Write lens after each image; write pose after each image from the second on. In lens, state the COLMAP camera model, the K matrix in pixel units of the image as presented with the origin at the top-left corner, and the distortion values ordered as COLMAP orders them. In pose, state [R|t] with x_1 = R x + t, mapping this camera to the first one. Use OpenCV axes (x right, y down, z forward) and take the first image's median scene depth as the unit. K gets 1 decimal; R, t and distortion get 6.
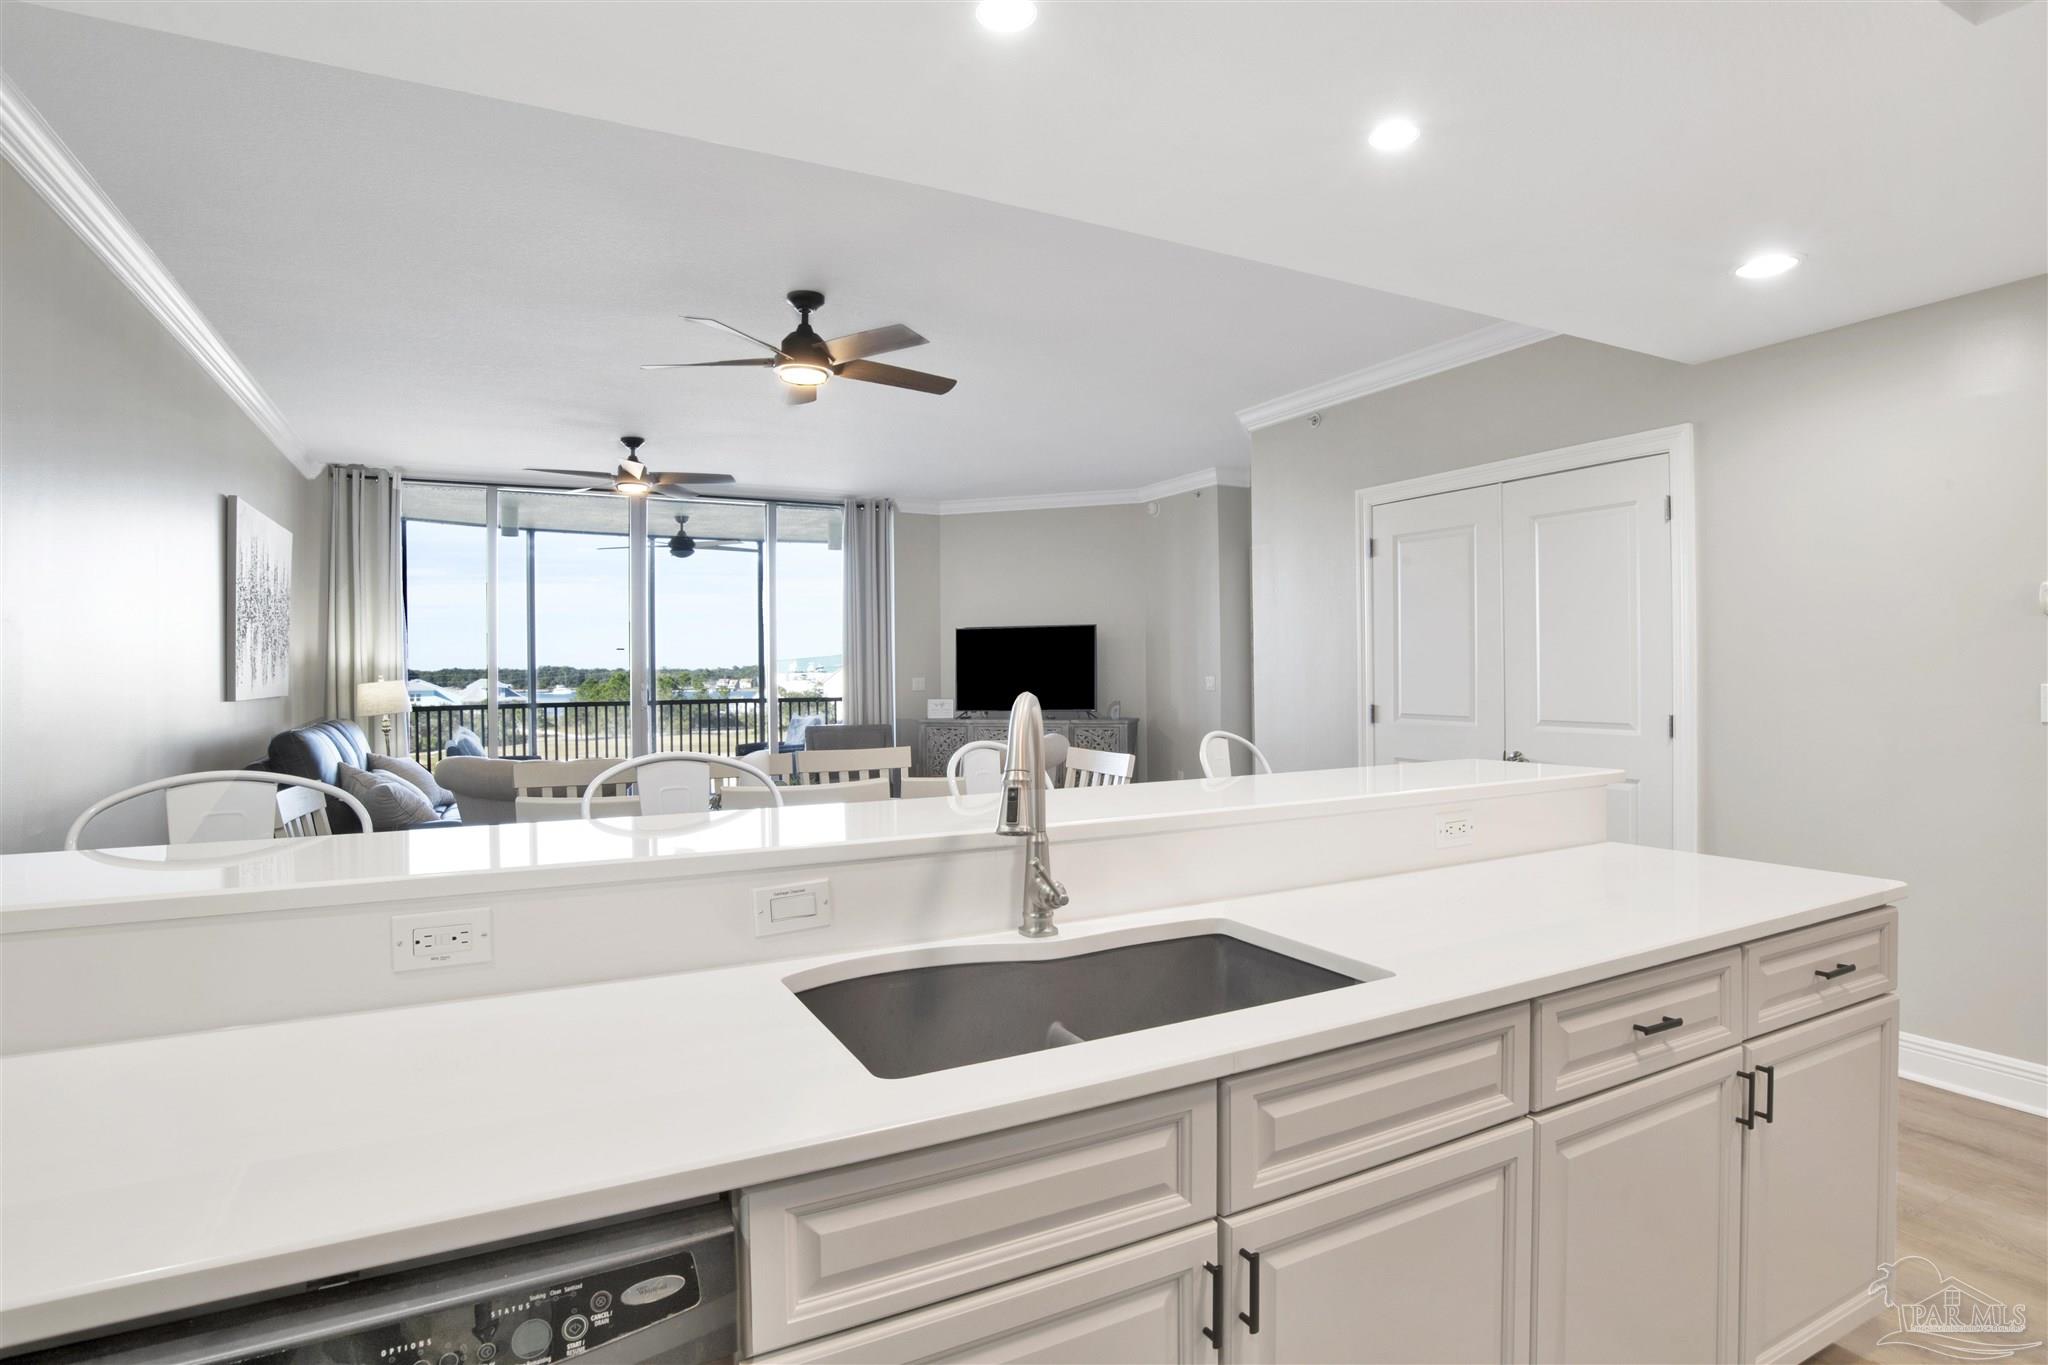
lens RADIAL K [[1052.9, 0, 1039.4], [0, 1052.9, 675.0], [0, 0, 1]] dist [-0.064852, 0.022420]
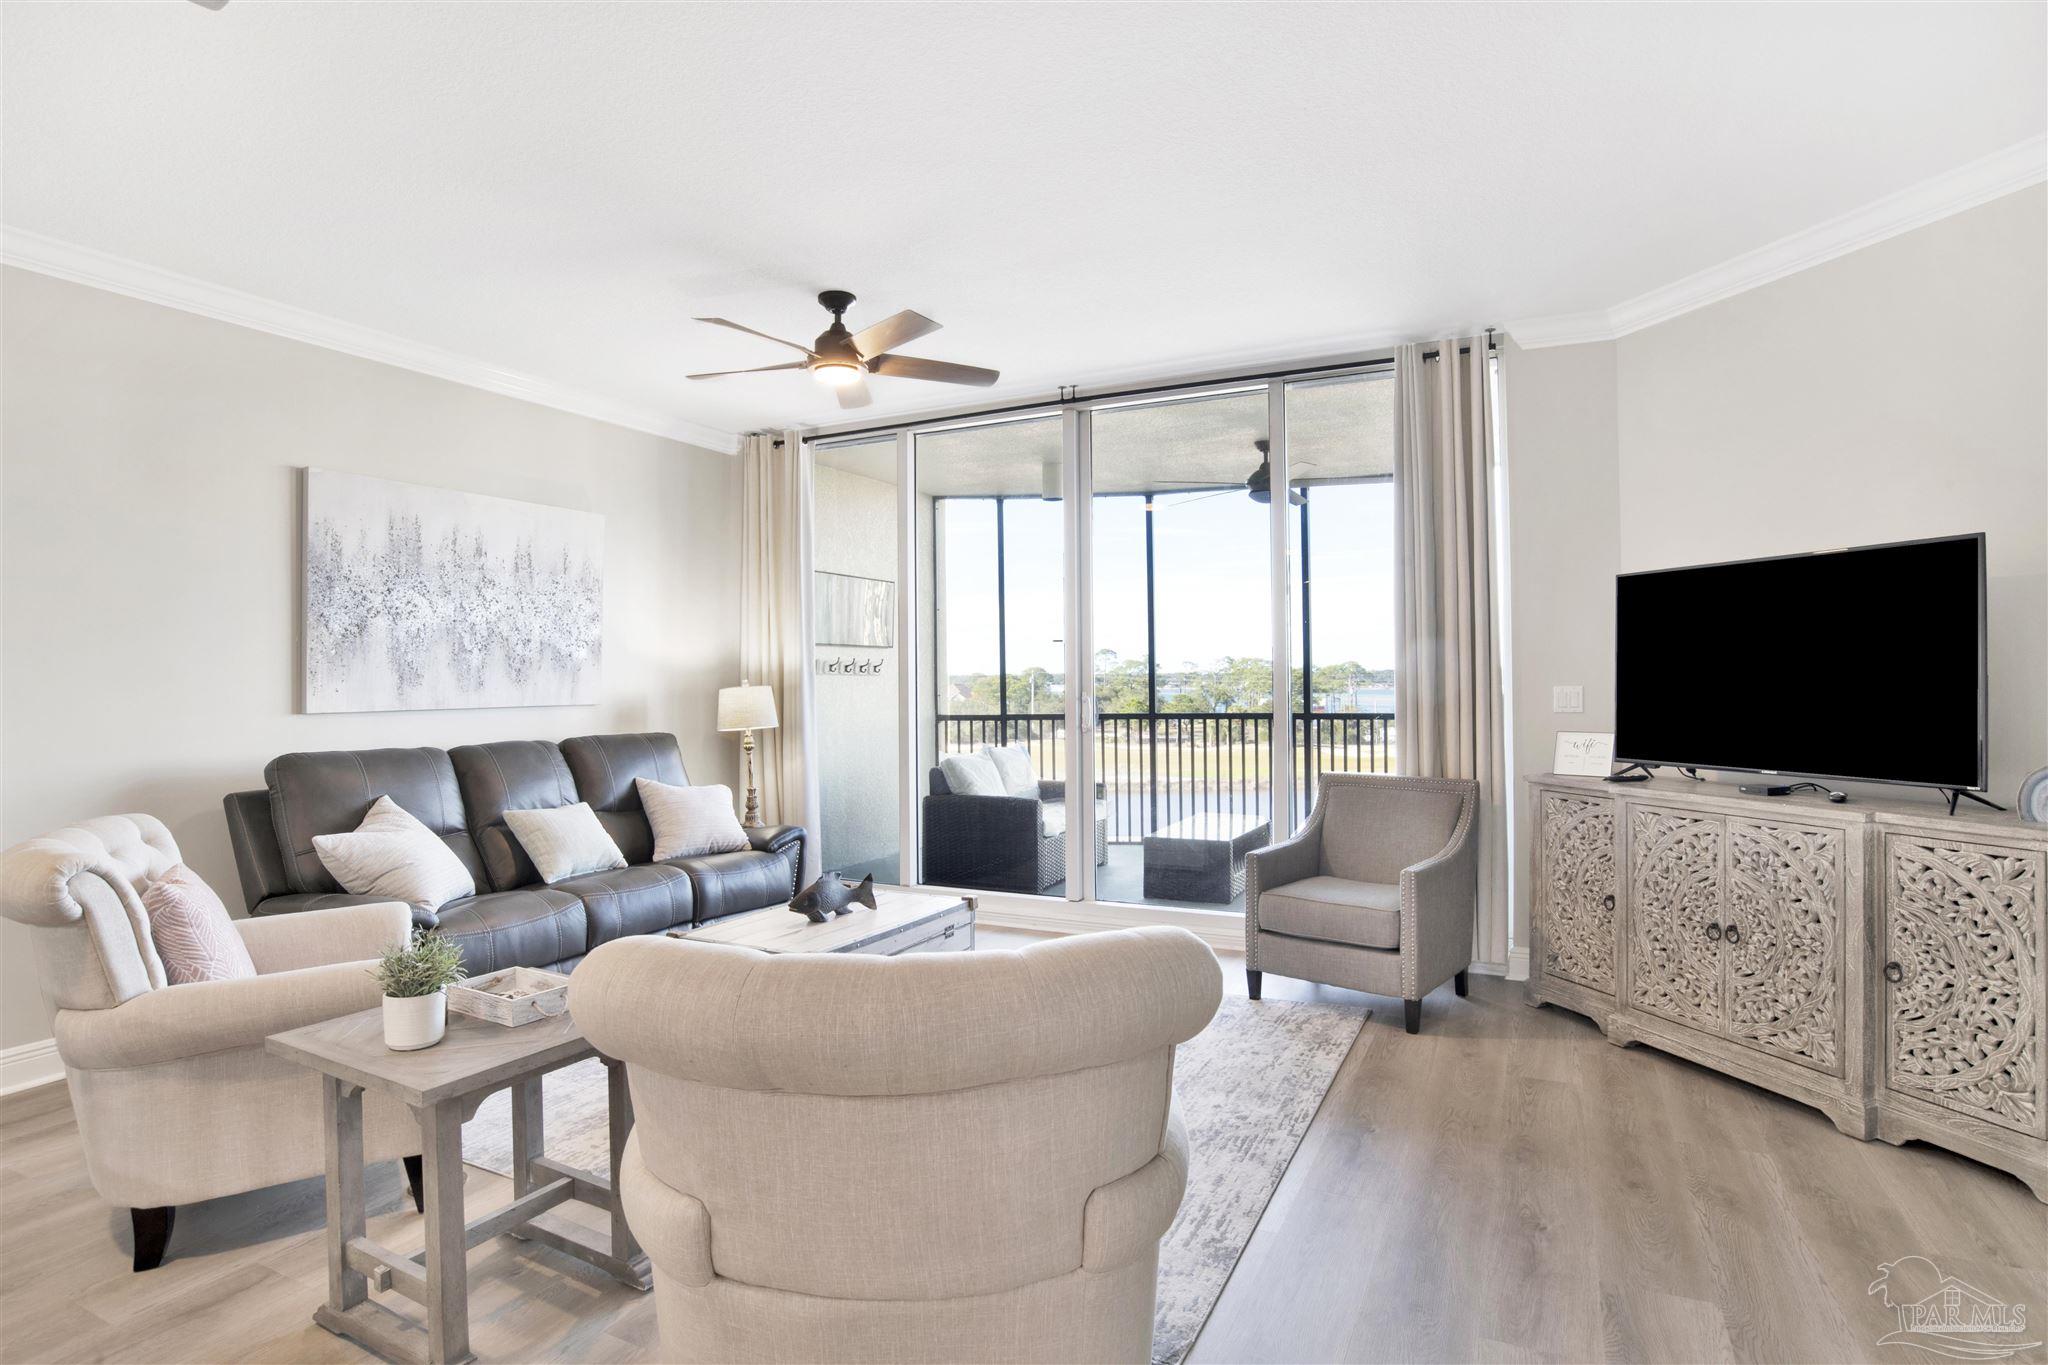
lens RADIAL K [[1054.2, 0, 1053.6], [0, 1054.2, 675.0], [0, 0, 1]] dist [-0.069869, 0.032507]
pose [[0.596685, -0.000530, -0.802475, 0.145454], [0.001911, 0.999998, 0.000761, -0.003818], [0.802473, -0.001987, 0.596685, 0.605866]]
